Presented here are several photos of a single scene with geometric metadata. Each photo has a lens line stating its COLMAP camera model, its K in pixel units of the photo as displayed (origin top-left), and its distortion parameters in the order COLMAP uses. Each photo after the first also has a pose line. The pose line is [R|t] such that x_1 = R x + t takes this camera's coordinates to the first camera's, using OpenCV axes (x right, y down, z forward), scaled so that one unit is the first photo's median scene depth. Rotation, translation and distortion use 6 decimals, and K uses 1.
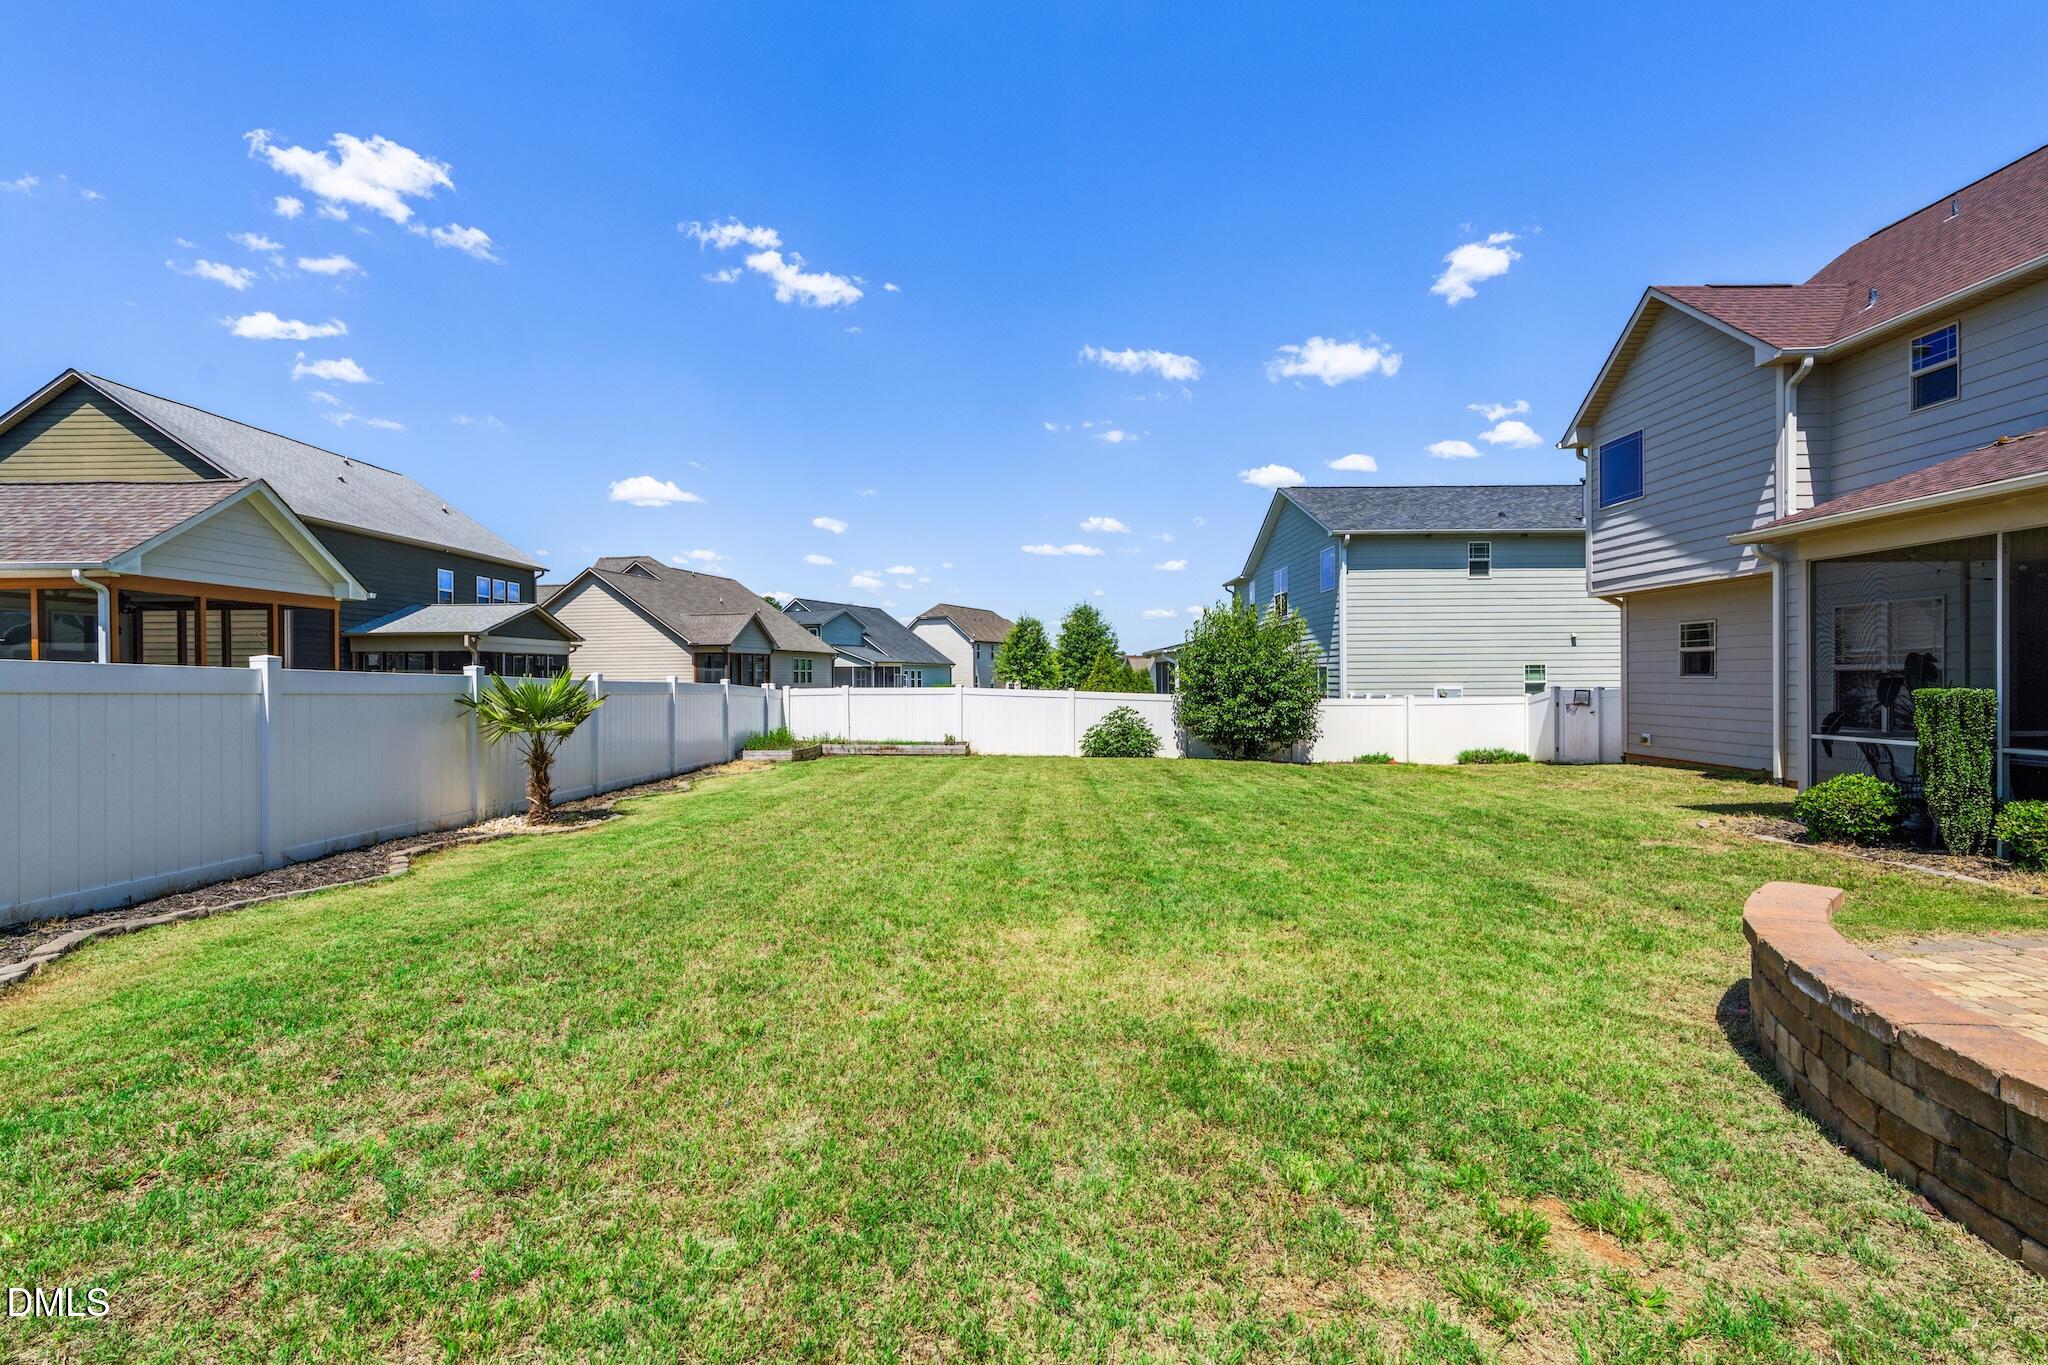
lens RADIAL K [[917.9, 0, 1015.3], [0, 917.9, 682.5], [0, 0, 1]] dist [-0.003953, 0.000220]
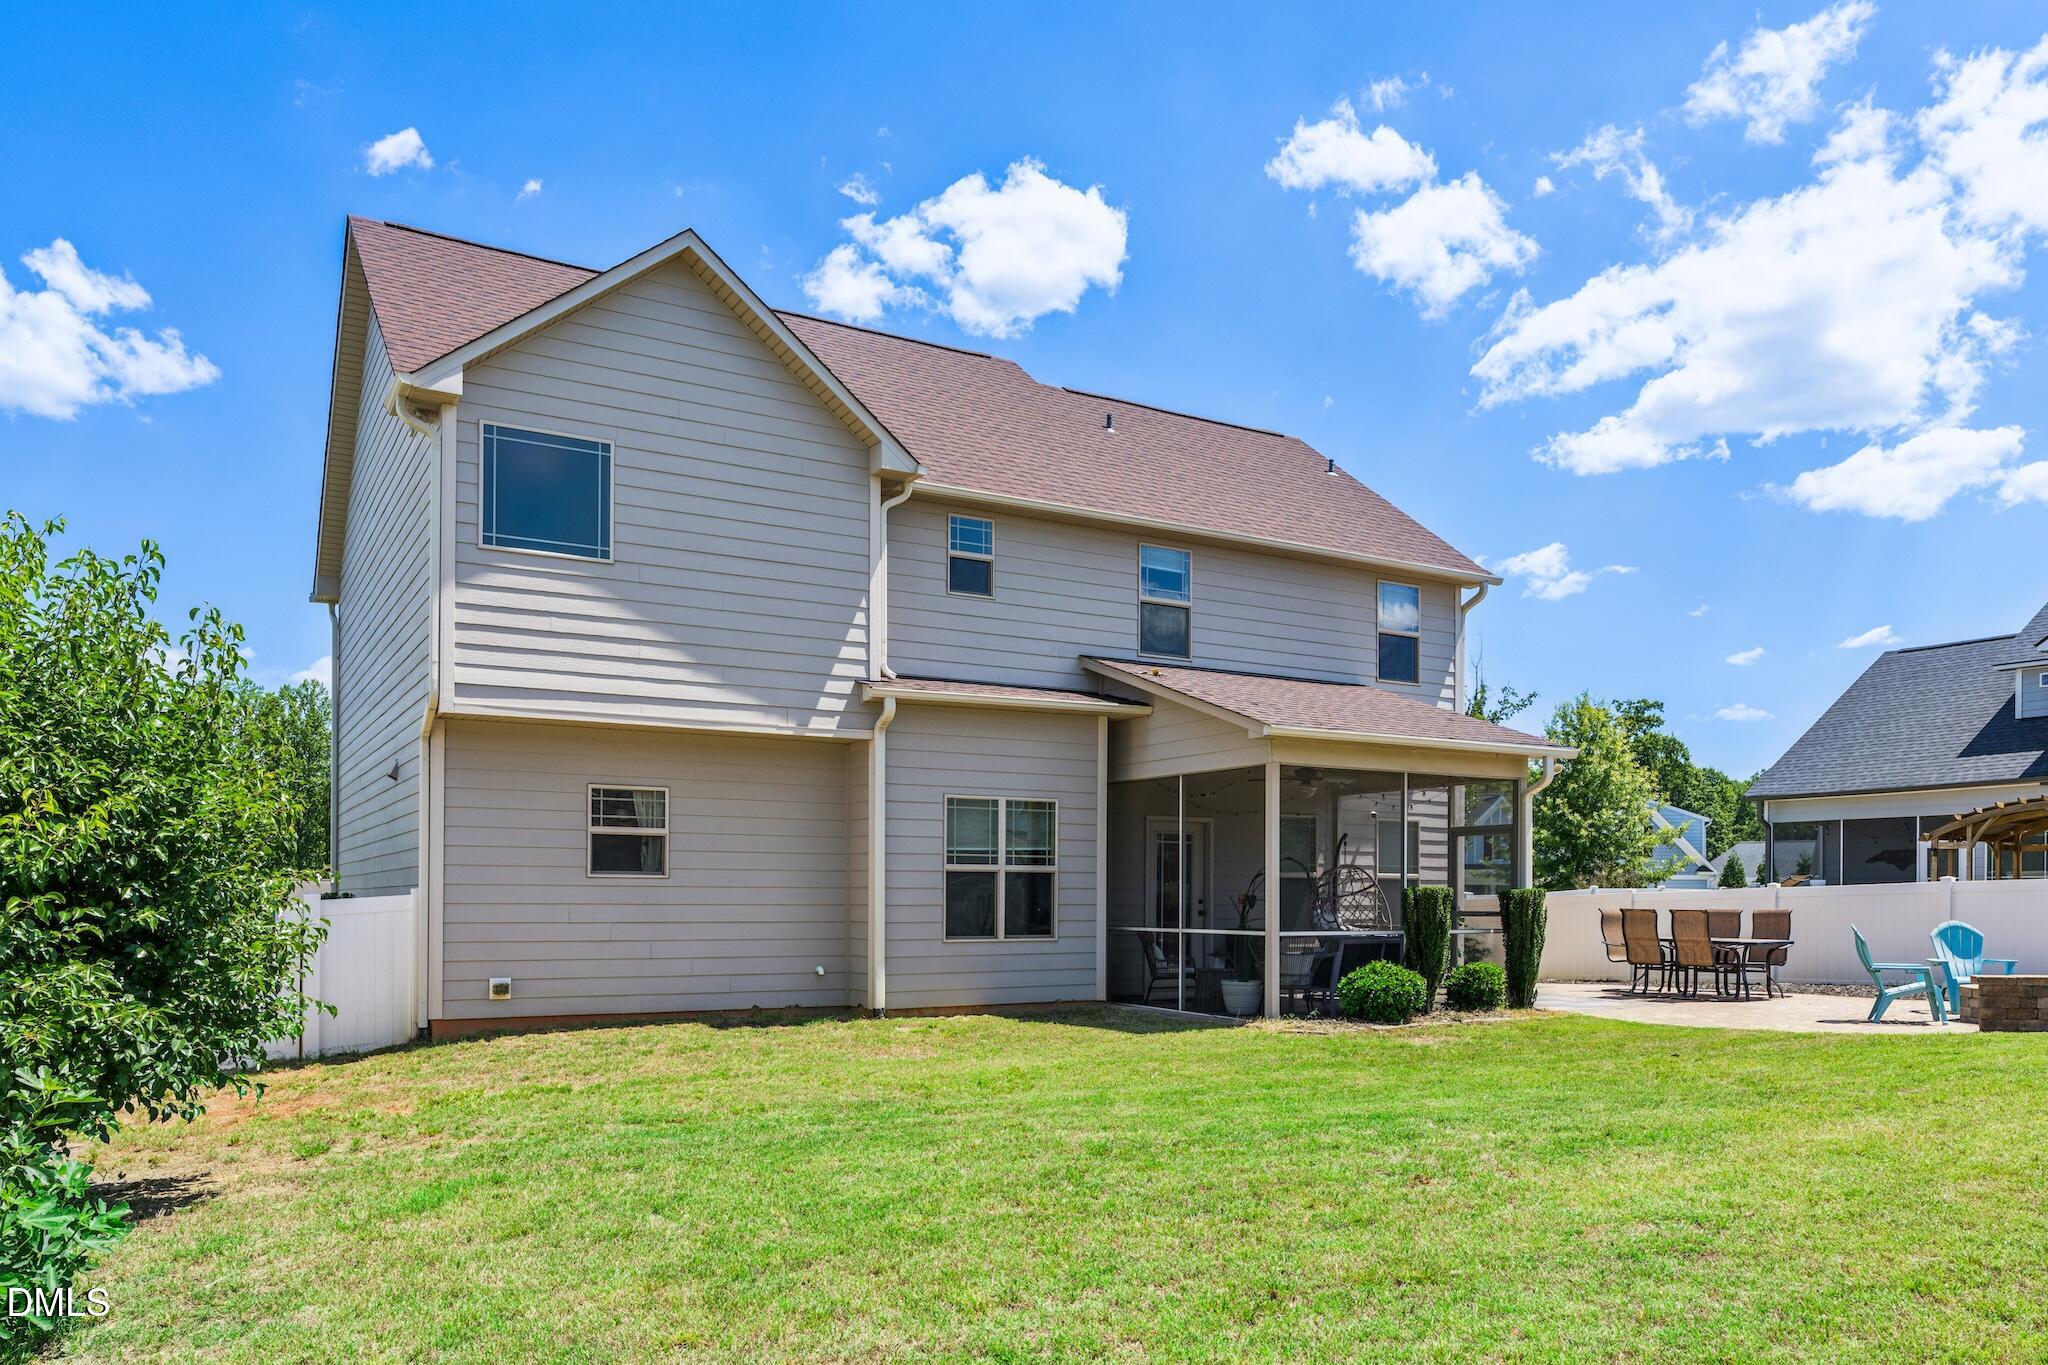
lens RADIAL K [[1450.1, 0, 1019.0], [0, 1450.1, 889.0], [0, 0, 1]] dist [-0.001015, 0.006269]
pose [[-0.513518, 0.014259, 0.857960, -0.228087], [0.005672, 0.999896, -0.013223, 0.017133], [-0.858060, -0.001924, -0.513546, 1.259387]]
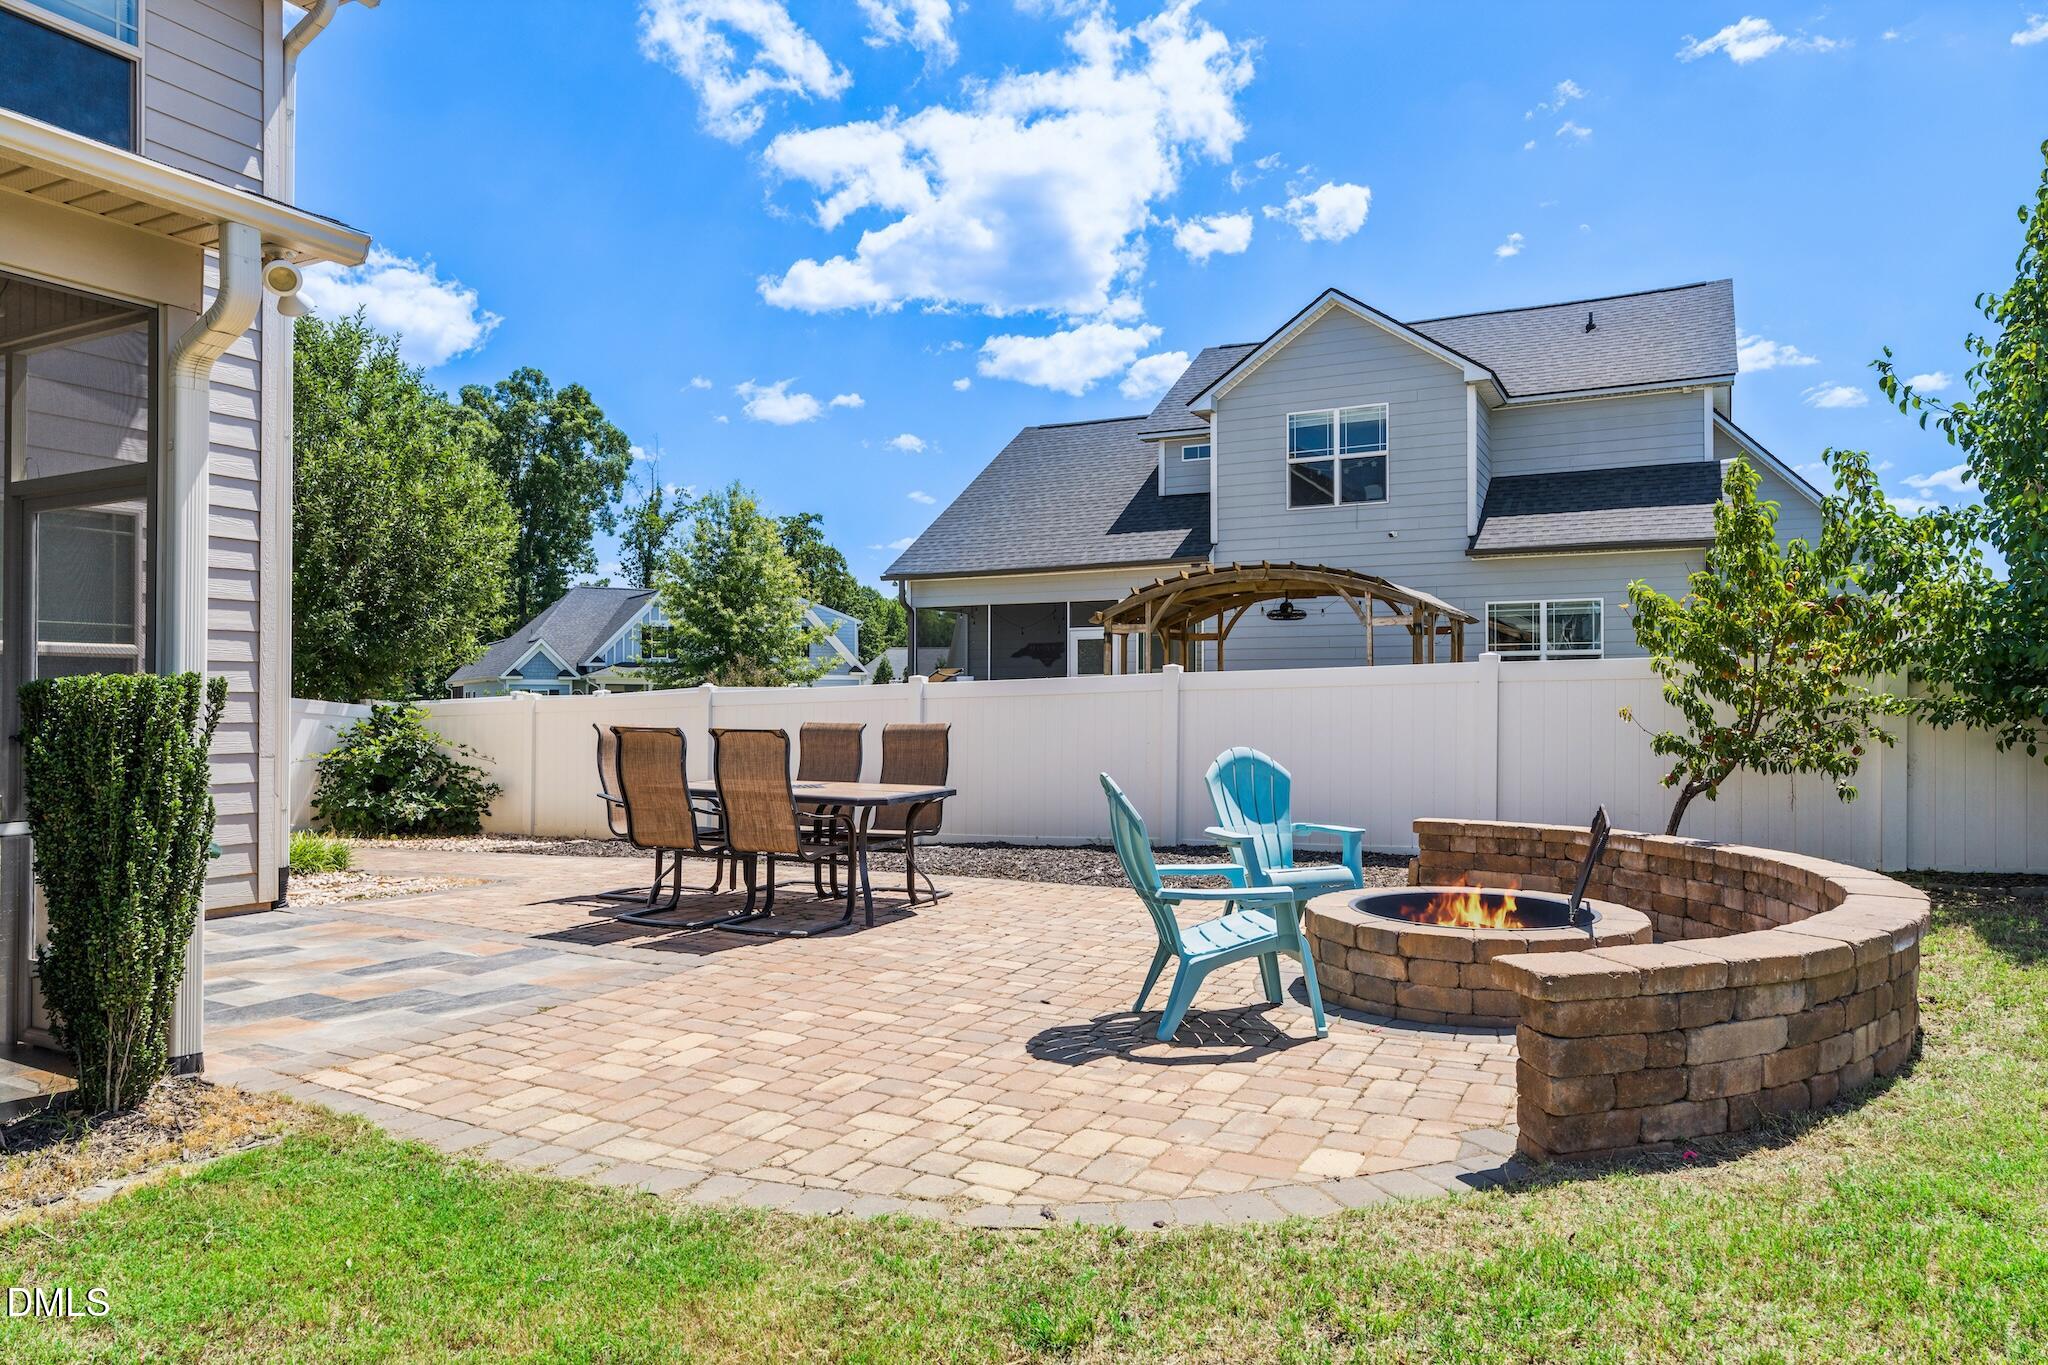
lens RADIAL K [[1318.7, 0, 1027.2], [0, 1318.7, 687.1], [0, 0, 1]] dist [-0.005848, -0.001061]
pose [[-0.892912, 0.014235, 0.450006, -0.085078], [0.010914, 0.999891, -0.009973, 0.015439], [-0.450099, -0.003994, -0.892970, 1.028227]]
